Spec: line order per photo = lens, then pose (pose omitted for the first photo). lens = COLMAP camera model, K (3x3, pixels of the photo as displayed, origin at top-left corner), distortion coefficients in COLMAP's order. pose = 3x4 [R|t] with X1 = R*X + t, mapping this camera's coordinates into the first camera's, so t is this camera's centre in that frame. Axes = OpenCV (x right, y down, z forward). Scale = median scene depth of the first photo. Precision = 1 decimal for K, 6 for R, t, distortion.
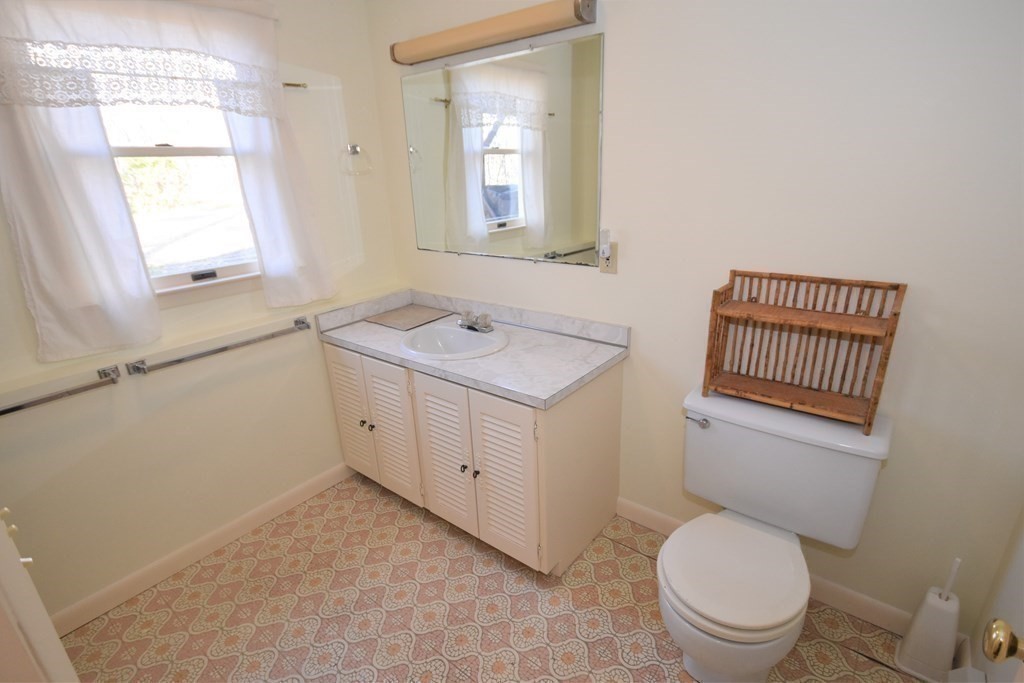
lens RADIAL K [[491.0, 0, 510.5], [0, 491.0, 344.3], [0, 0, 1]] dist [0.016859, -0.017190]
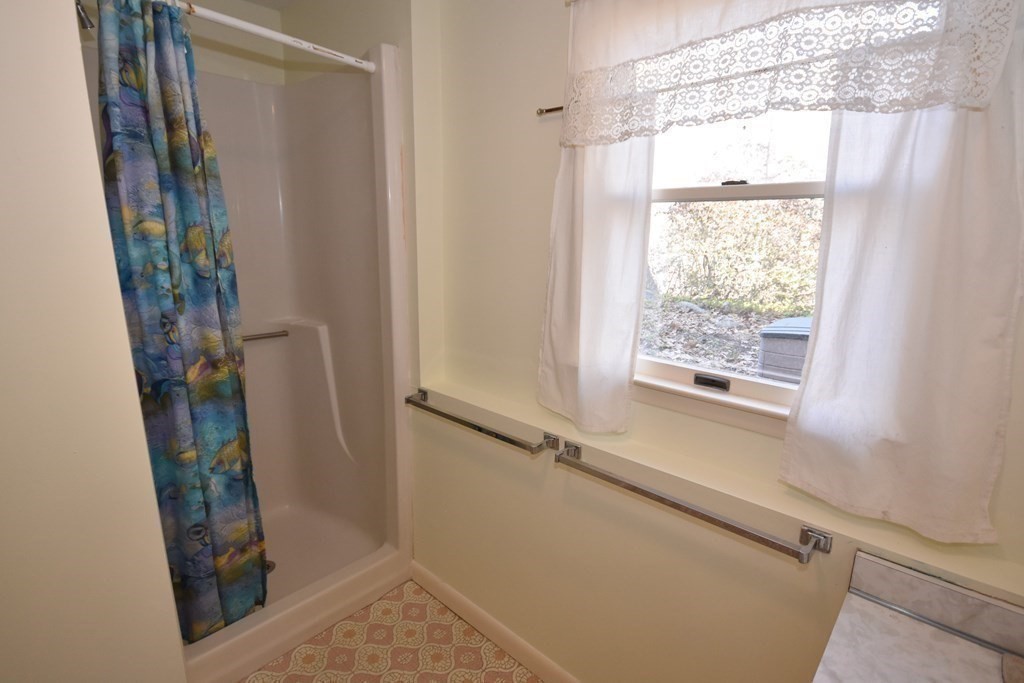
lens RADIAL K [[491.0, 0, 510.5], [0, 491.0, 344.3], [0, 0, 1]] dist [0.016859, -0.017190]
pose [[-0.051812, 0.255513, -0.965416, -0.006637], [-0.352004, 0.899999, 0.257090, -0.274913], [0.934563, 0.353151, 0.043311, 0.767662]]
